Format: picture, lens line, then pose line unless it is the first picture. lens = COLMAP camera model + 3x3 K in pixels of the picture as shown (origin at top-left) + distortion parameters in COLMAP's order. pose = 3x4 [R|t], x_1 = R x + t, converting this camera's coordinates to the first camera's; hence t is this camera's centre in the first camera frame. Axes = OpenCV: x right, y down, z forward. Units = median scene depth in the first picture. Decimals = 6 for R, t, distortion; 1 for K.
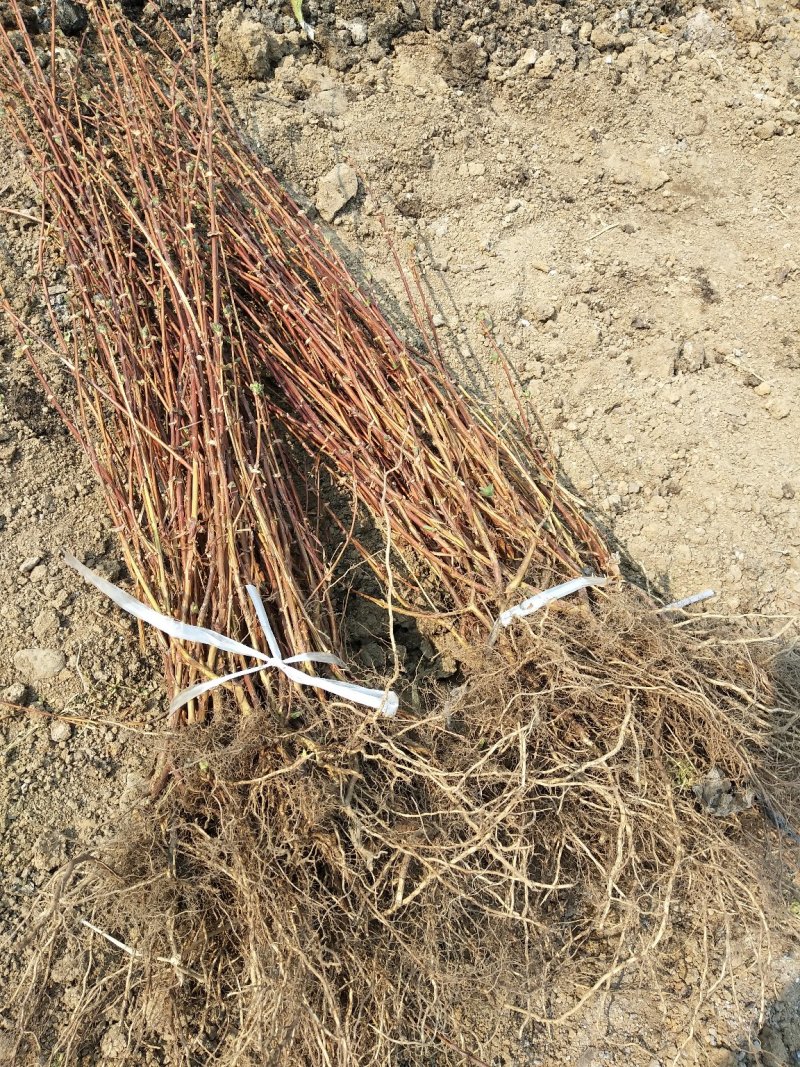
lens RADIAL K [[791.6, 0, 366.8], [0, 791.6, 539.6], [0, 0, 1]] dist [0.114444, -0.159896]
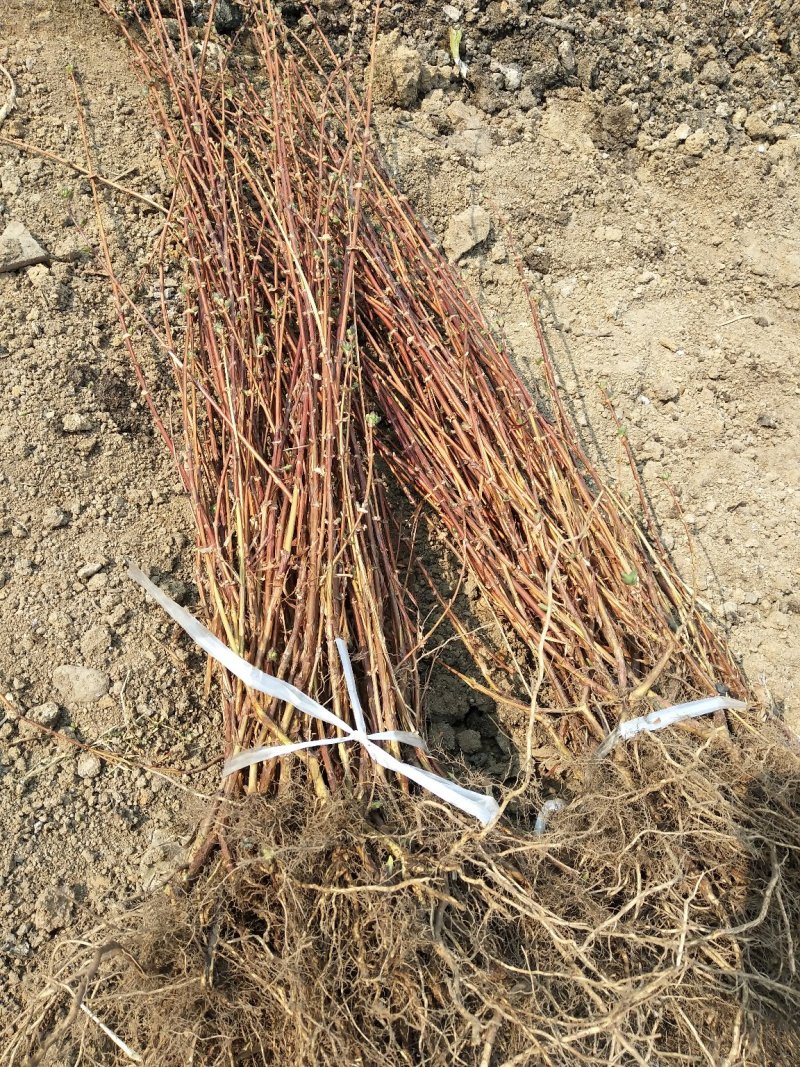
lens RADIAL K [[791.6, 0, 366.8], [0, 791.6, 539.6], [0, 0, 1]] dist [0.114444, -0.159896]
pose [[0.985224, 0.169430, -0.025026, -0.090675], [-0.170656, 0.983511, -0.059861, -0.001887], [0.014471, 0.063247, 0.997893, 0.104633]]
